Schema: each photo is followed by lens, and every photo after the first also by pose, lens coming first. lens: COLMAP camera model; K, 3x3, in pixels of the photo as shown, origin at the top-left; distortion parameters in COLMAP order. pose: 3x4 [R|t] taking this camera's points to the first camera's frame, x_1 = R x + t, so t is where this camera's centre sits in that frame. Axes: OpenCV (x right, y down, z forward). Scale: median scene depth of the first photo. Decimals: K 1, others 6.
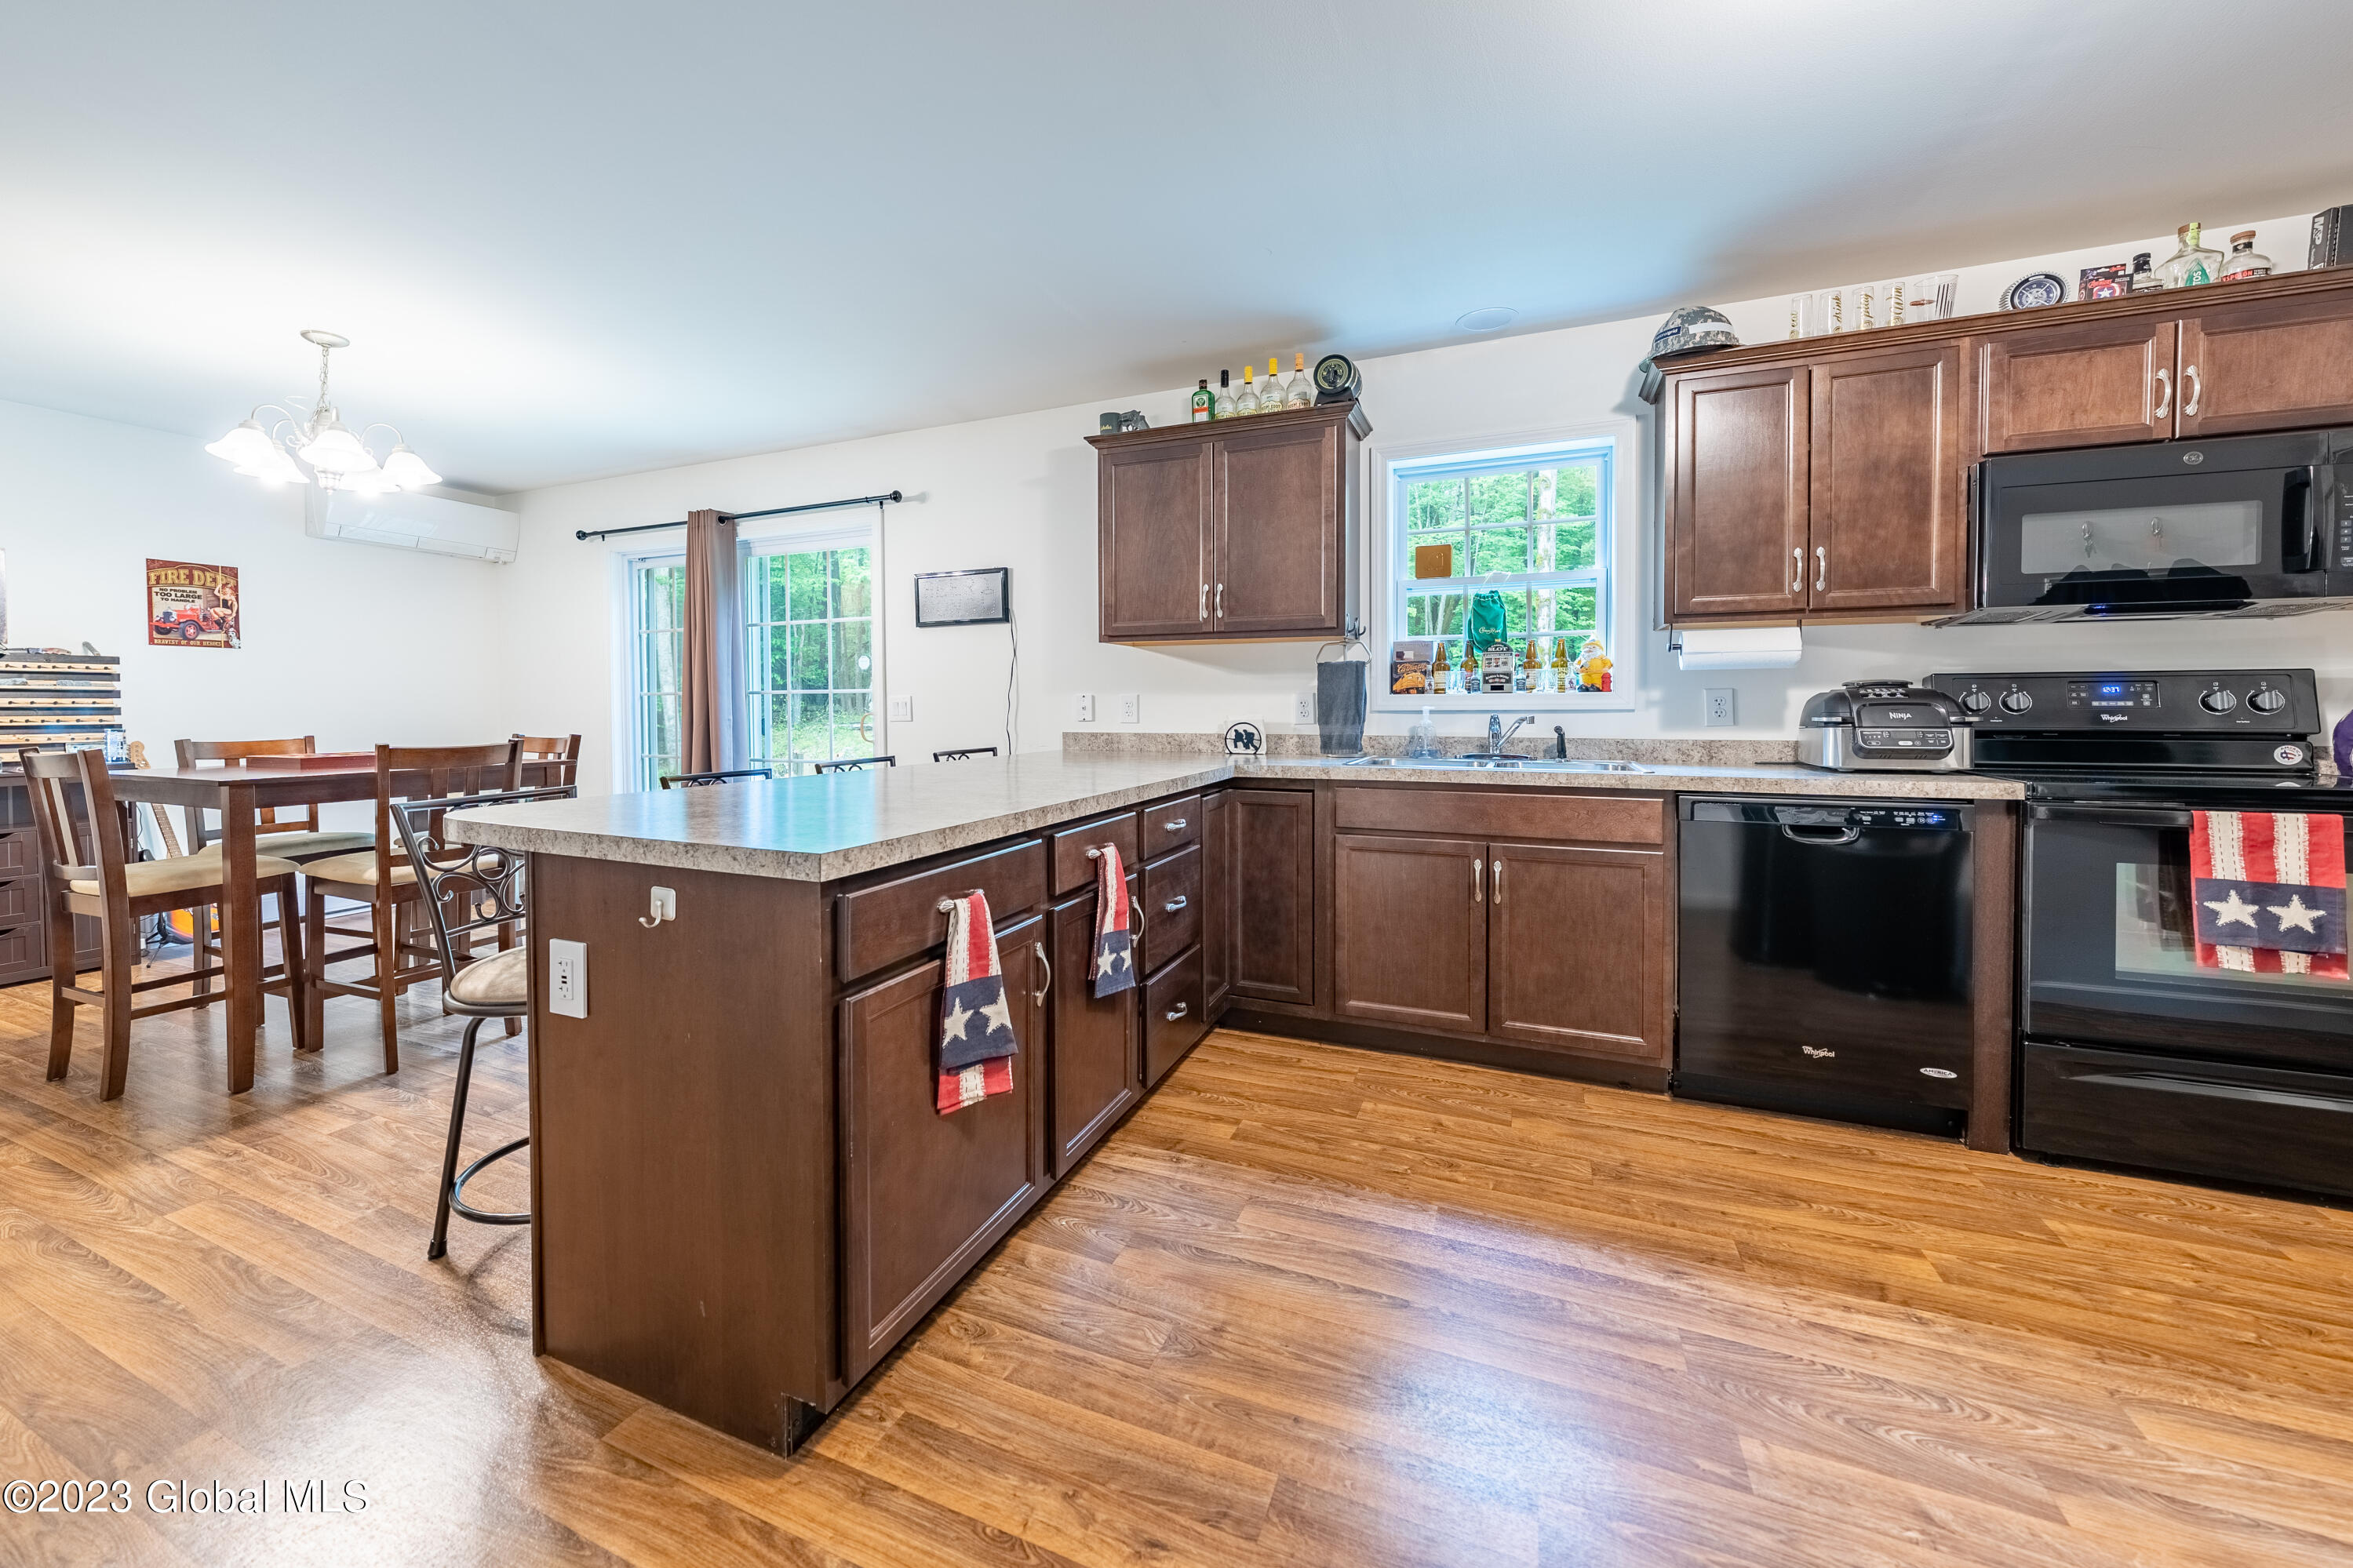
lens RADIAL K [[840.9, 0, 1170.9], [0, 840.9, 718.8], [0, 0, 1]] dist [0.001341, -0.000473]
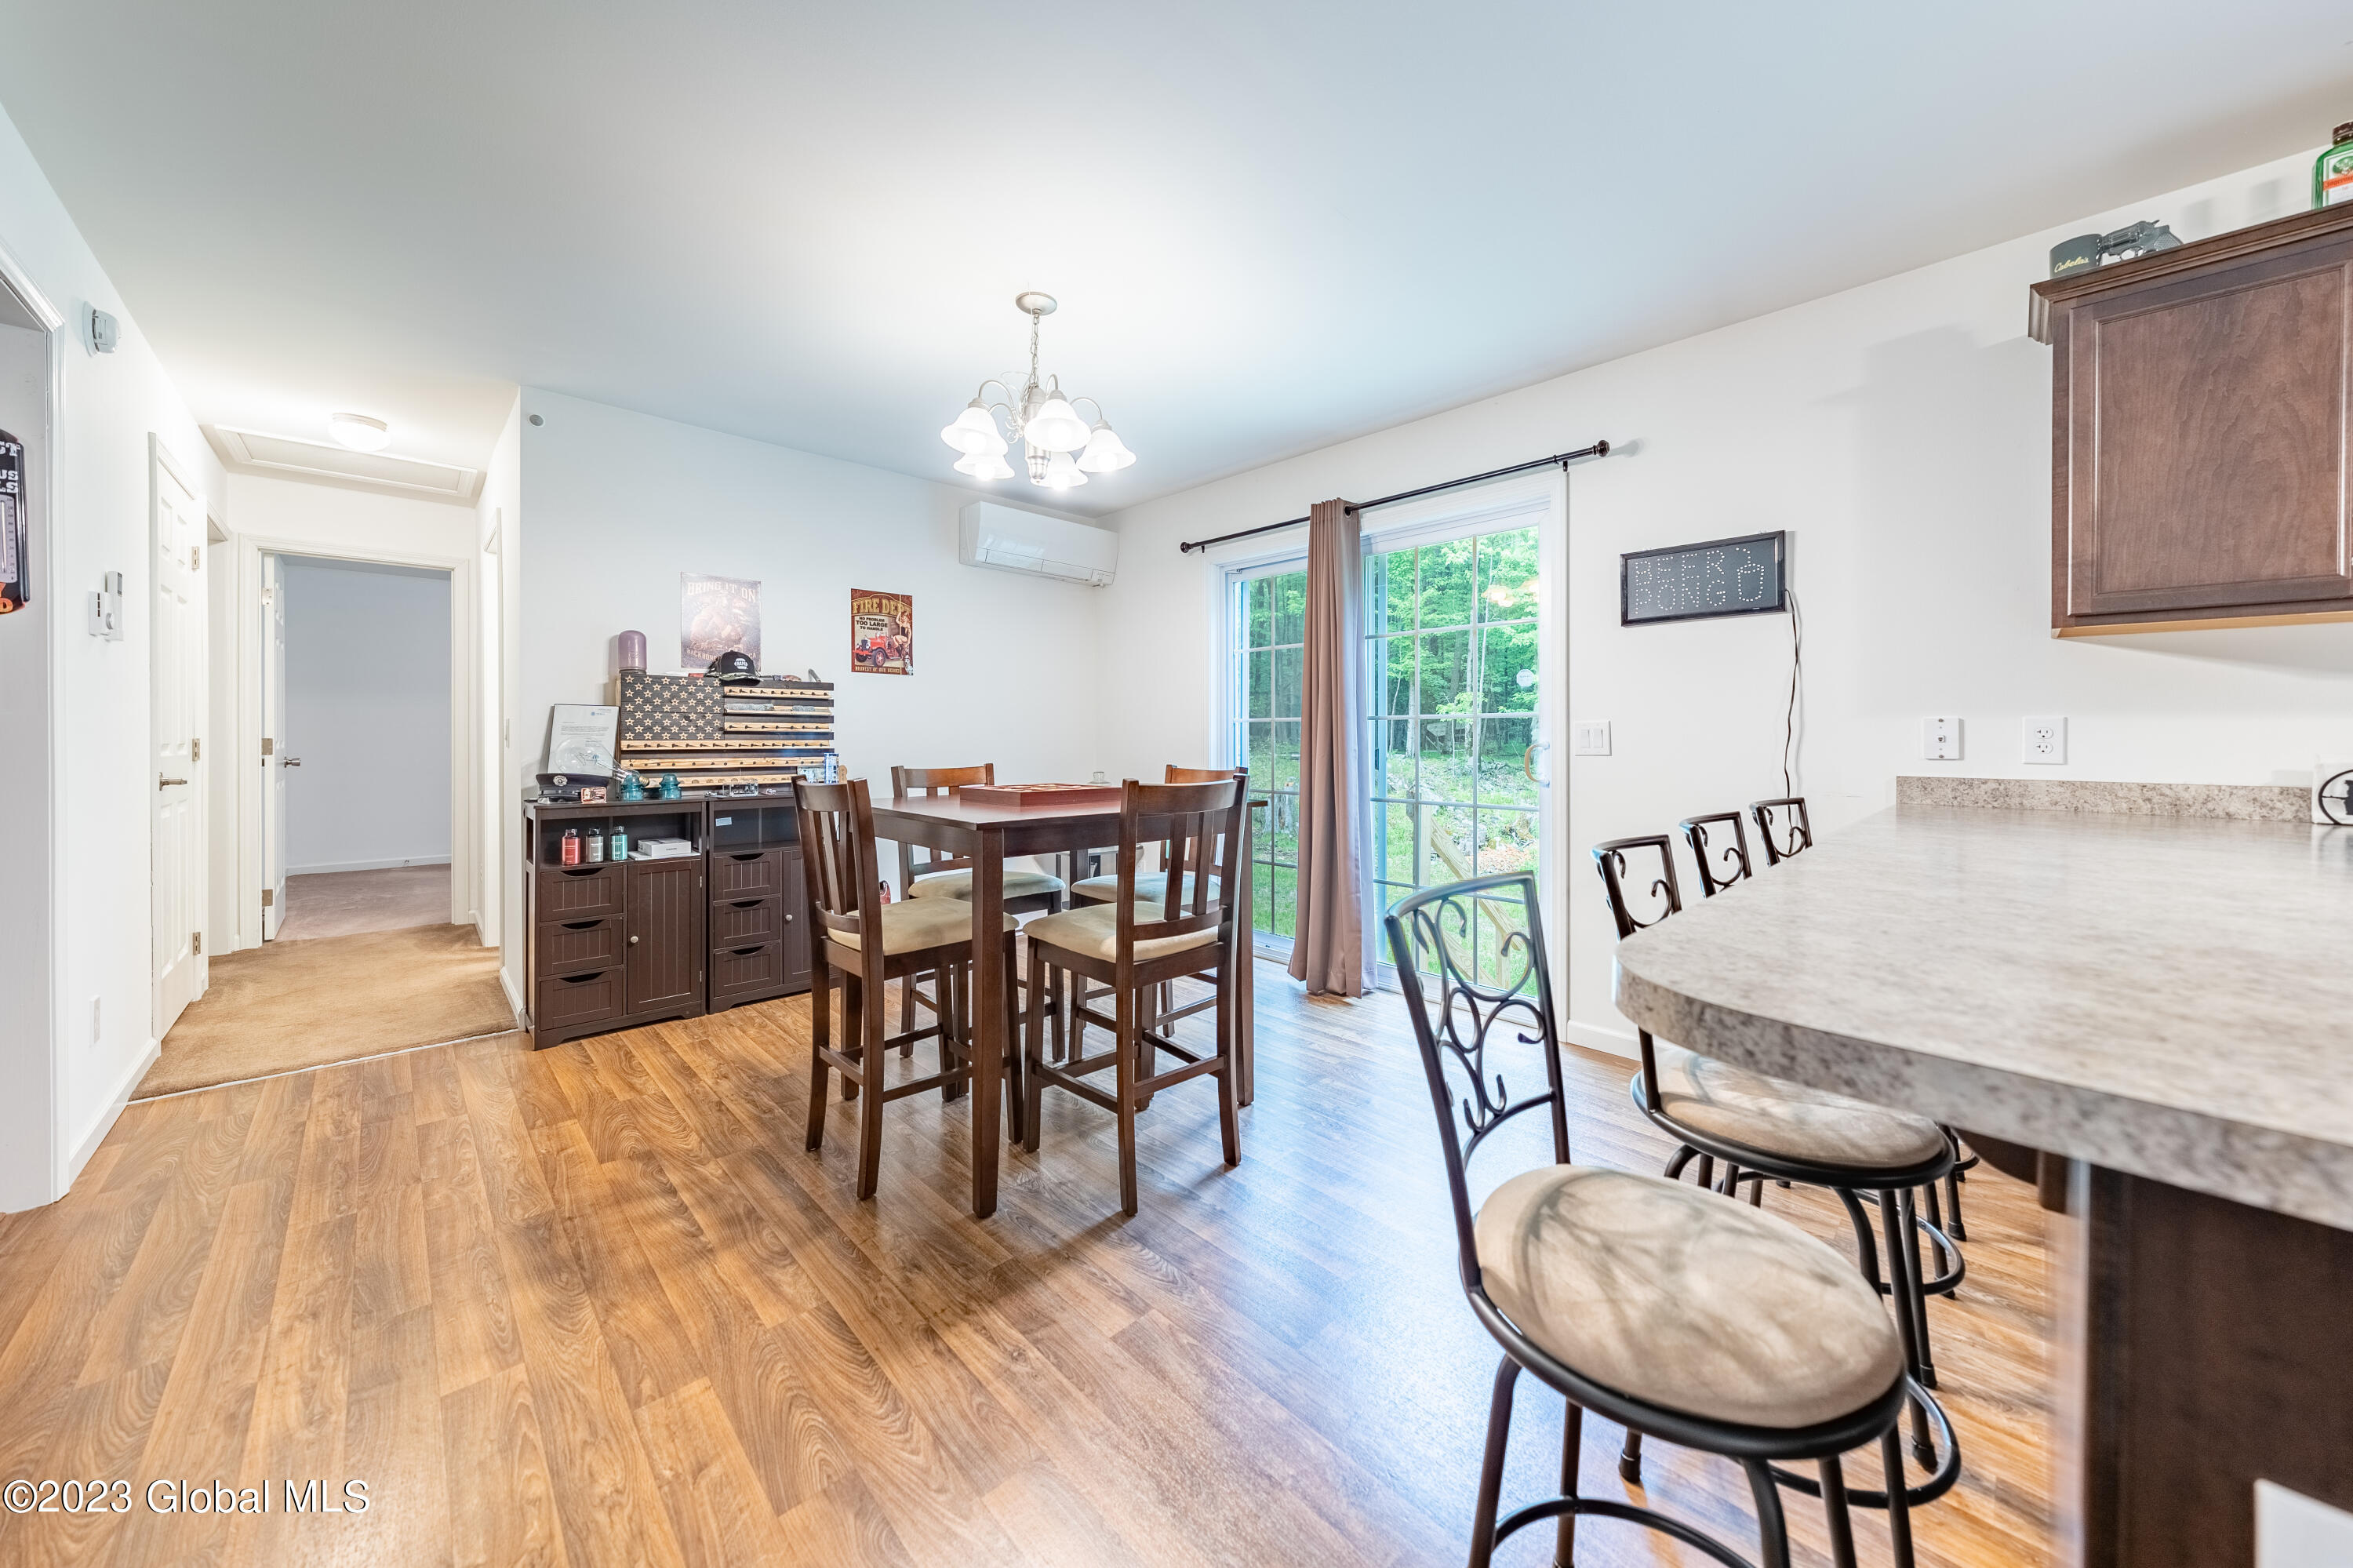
lens RADIAL K [[812.3, 0, 1205.4], [0, 812.3, 736.3], [0, 0, 1]] dist [-0.005629, -0.000970]
pose [[0.921105, 0.003750, -0.389296, -0.533502], [-0.011533, 0.999778, -0.017657, 0.003870], [0.389144, 0.020754, 0.920943, 0.318606]]
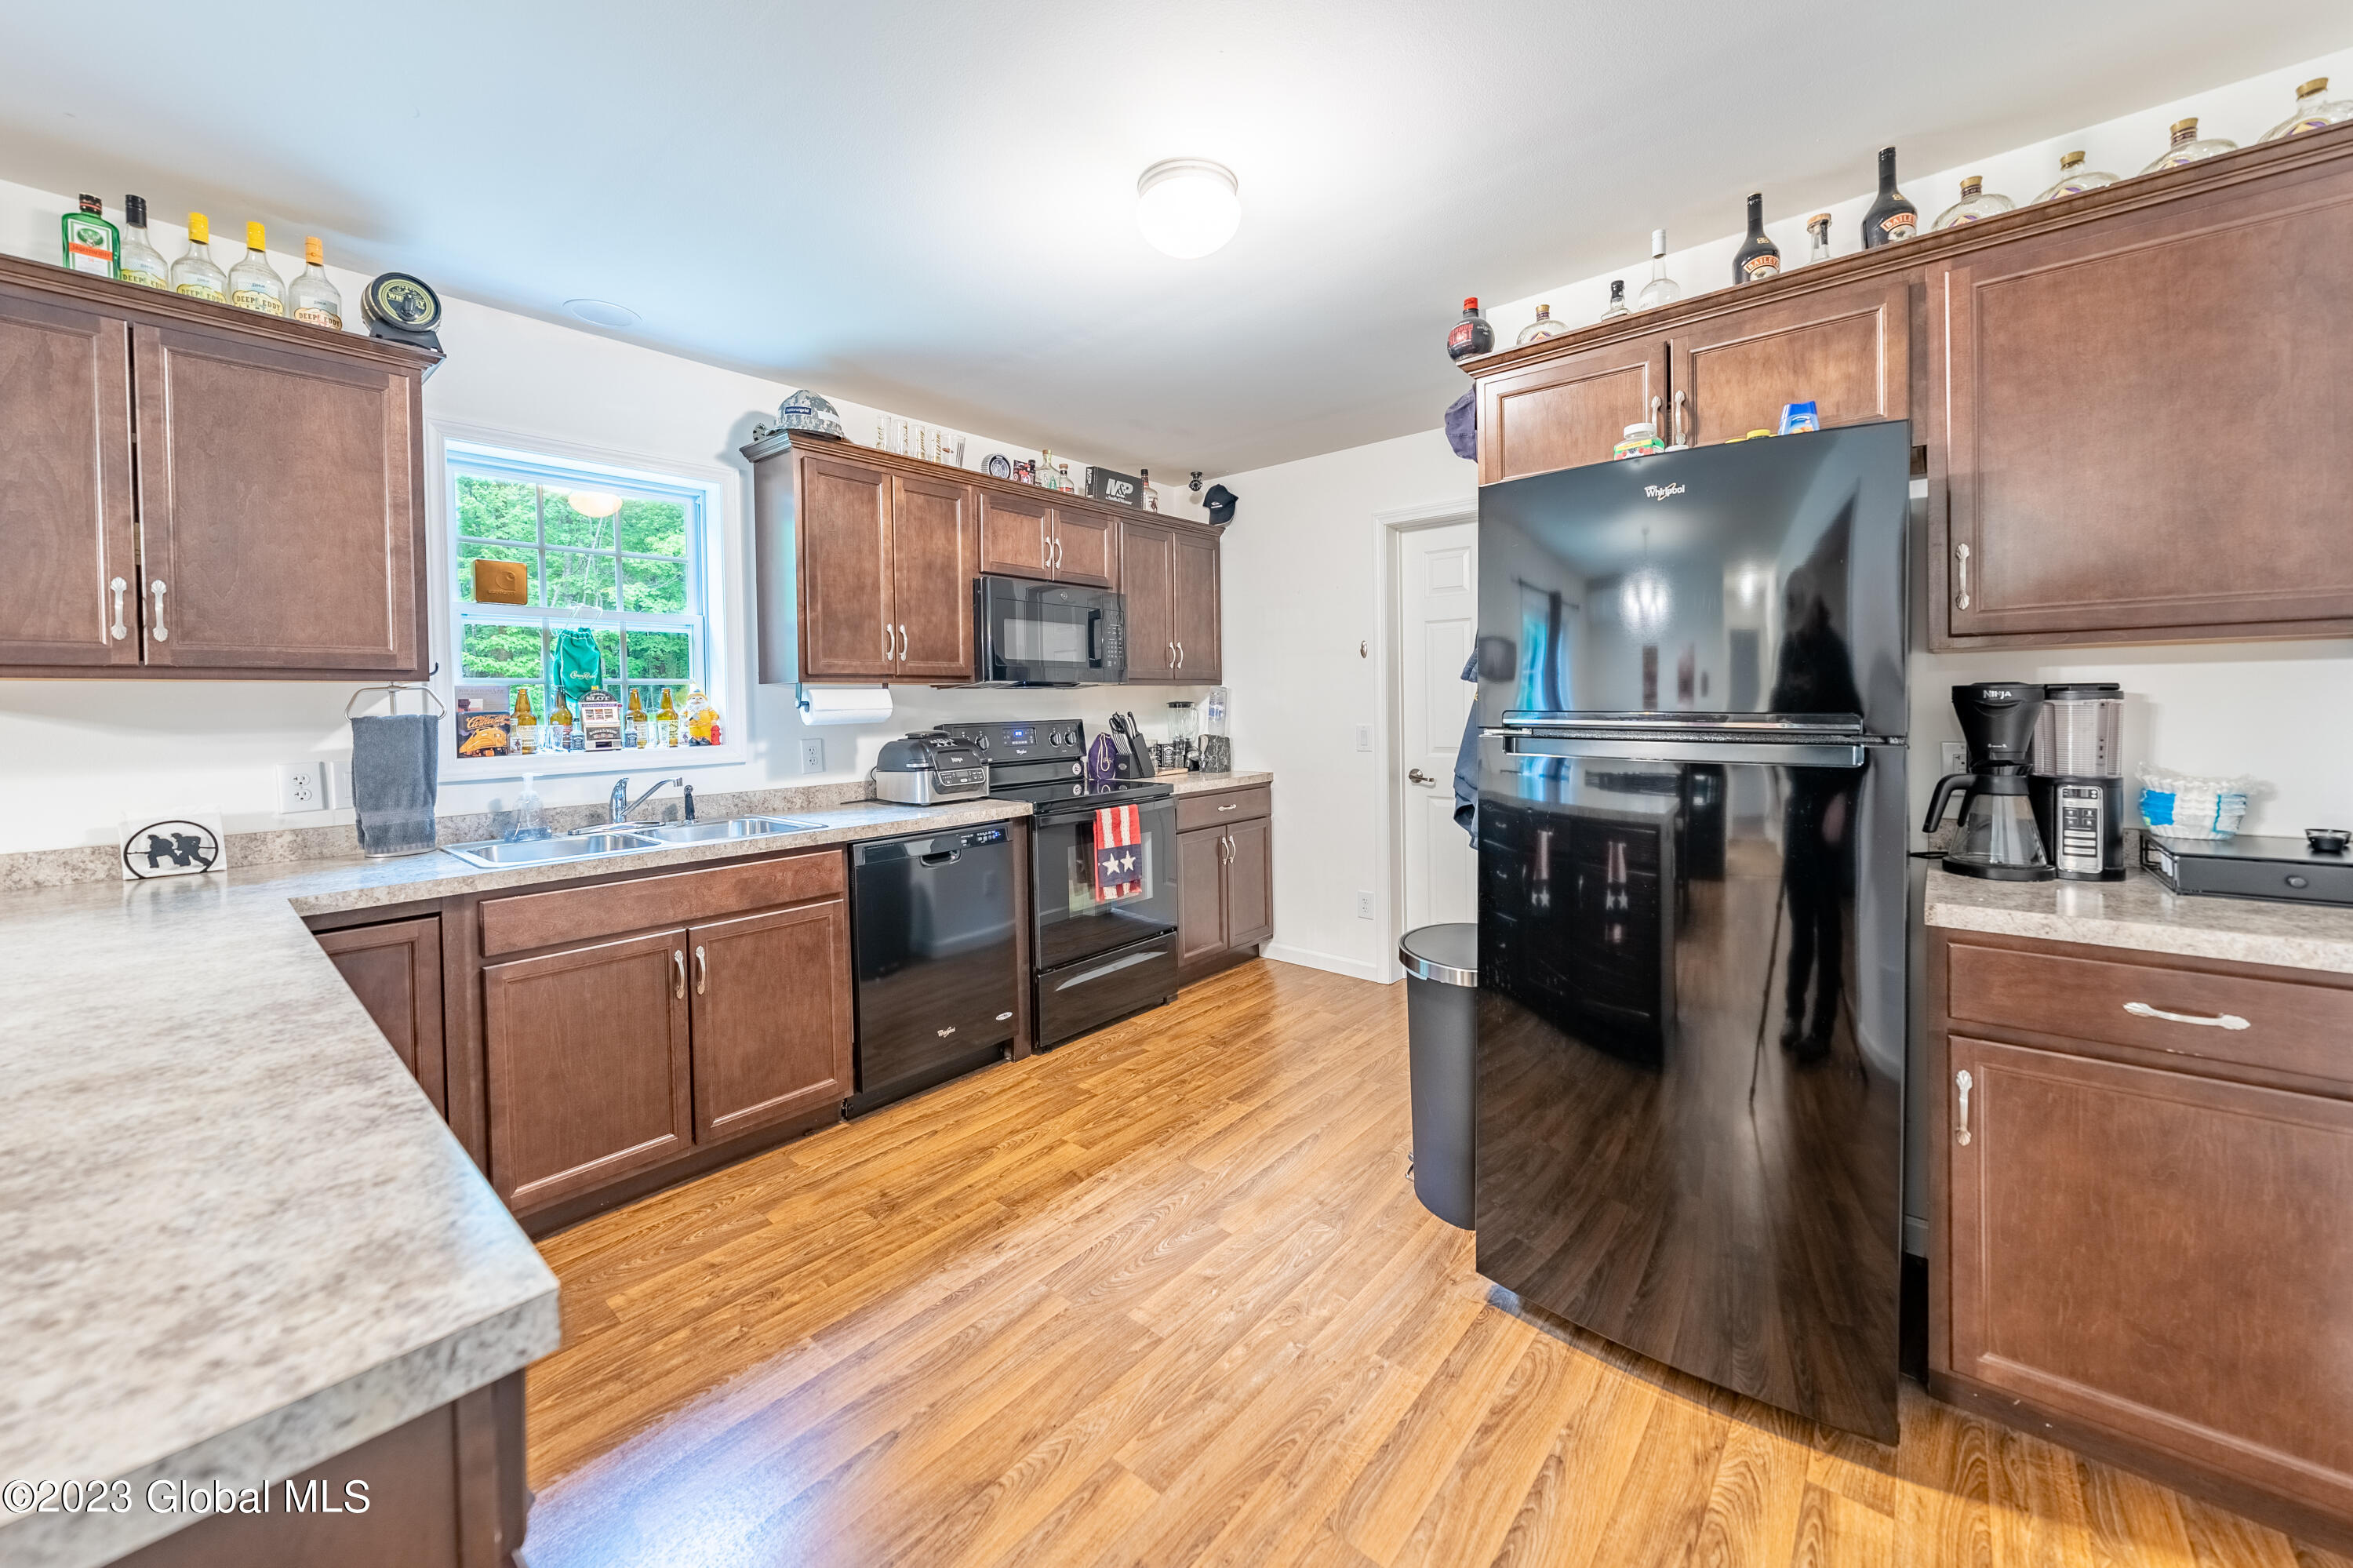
lens RADIAL K [[897.9, 0, 1117.5], [0, 897.9, 723.2], [0, 0, 1]] dist [-0.007579, 0.000027]
pose [[0.349564, -0.021938, 0.936656, -0.335272], [0.033485, 0.999380, 0.010911, -0.061792], [-0.936314, 0.027550, 0.350082, 0.240802]]
